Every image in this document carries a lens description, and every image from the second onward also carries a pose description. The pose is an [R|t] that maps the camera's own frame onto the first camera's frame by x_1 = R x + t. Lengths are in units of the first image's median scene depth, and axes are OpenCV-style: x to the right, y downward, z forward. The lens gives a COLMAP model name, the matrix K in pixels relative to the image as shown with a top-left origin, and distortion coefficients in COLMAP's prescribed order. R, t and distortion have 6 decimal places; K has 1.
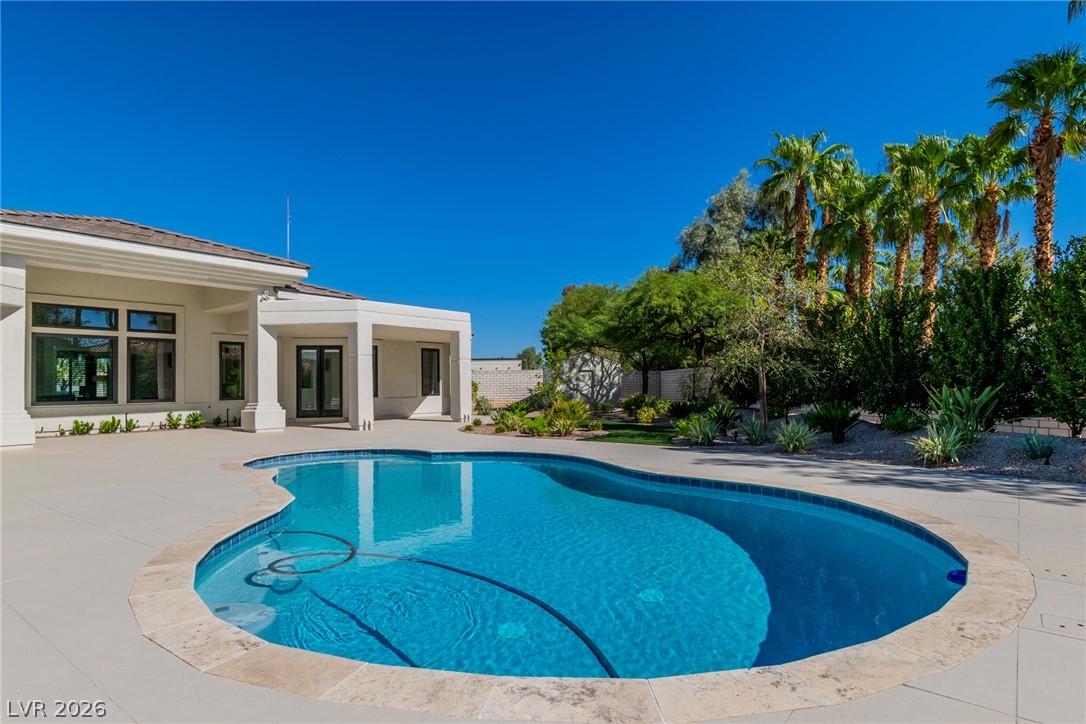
lens RADIAL K [[605.3, 0, 550.1], [0, 605.3, 371.0], [0, 0, 1]] dist [-0.000516, -0.000401]
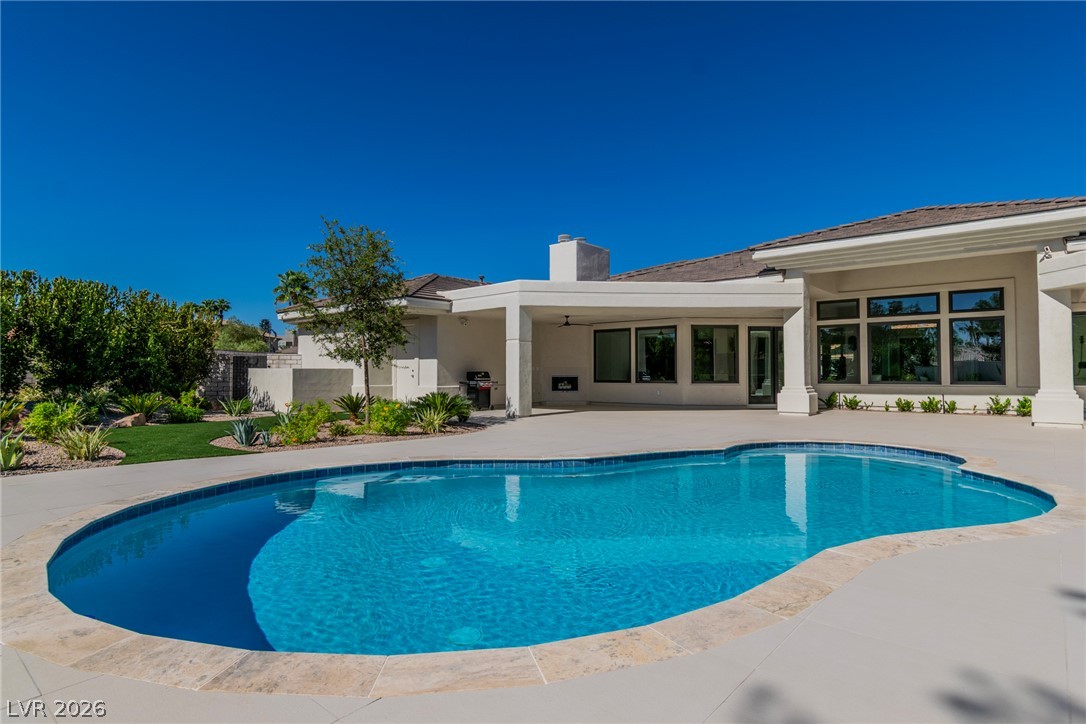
lens RADIAL K [[605.3, 0, 549.4], [0, 605.3, 361.0], [0, 0, 1]] dist [-0.000516, -0.000401]
pose [[-0.065541, -0.007048, -0.997825, 0.352877], [0.026271, 0.999616, -0.008786, 0.005623], [0.997504, -0.026790, -0.065331, 0.408553]]
